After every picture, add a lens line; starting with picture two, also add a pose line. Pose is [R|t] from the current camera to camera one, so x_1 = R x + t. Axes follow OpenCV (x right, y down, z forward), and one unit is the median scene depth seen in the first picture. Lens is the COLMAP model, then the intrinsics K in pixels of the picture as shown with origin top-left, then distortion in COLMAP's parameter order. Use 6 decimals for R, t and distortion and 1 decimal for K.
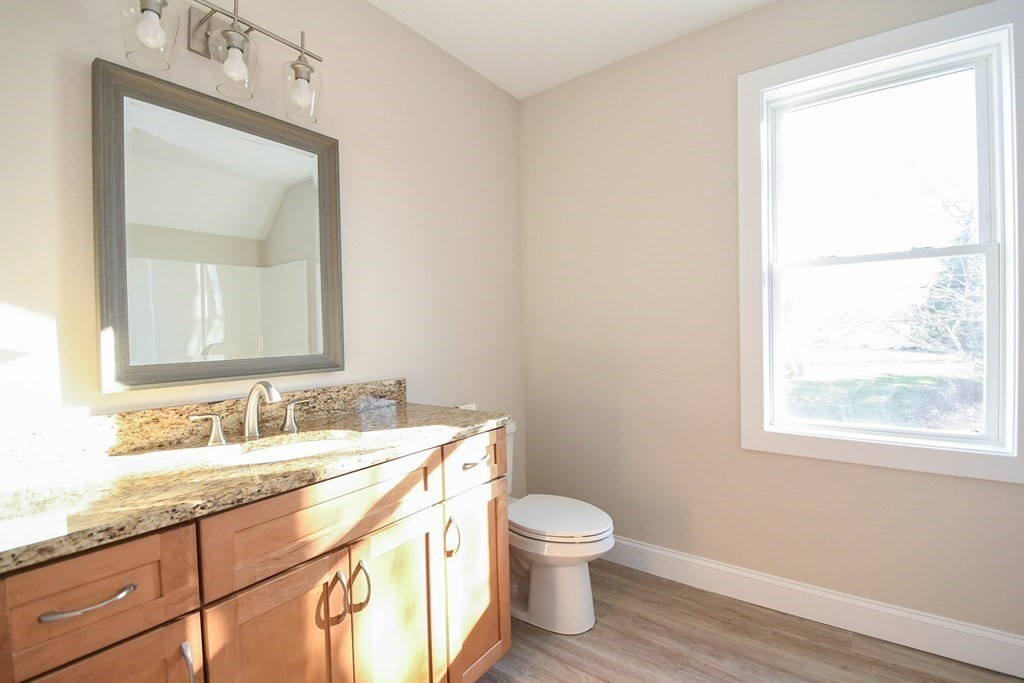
lens RADIAL K [[454.8, 0, 509.2], [0, 454.8, 339.5], [0, 0, 1]] dist [0.013903, -0.021197]
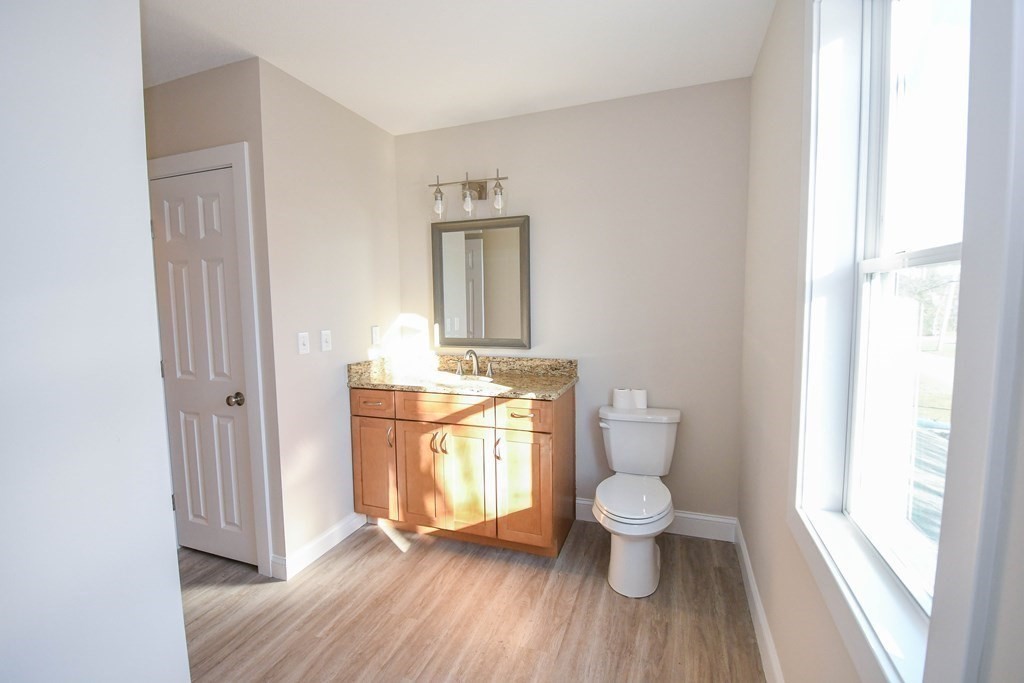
lens RADIAL K [[454.8, 0, 509.2], [0, 454.8, 339.5], [0, 0, 1]] dist [0.013903, -0.021197]
pose [[0.277971, 0.101648, -0.955196, 1.444111], [-0.009195, 0.994621, 0.103168, -0.168562], [0.960546, -0.019895, 0.277410, 0.513211]]
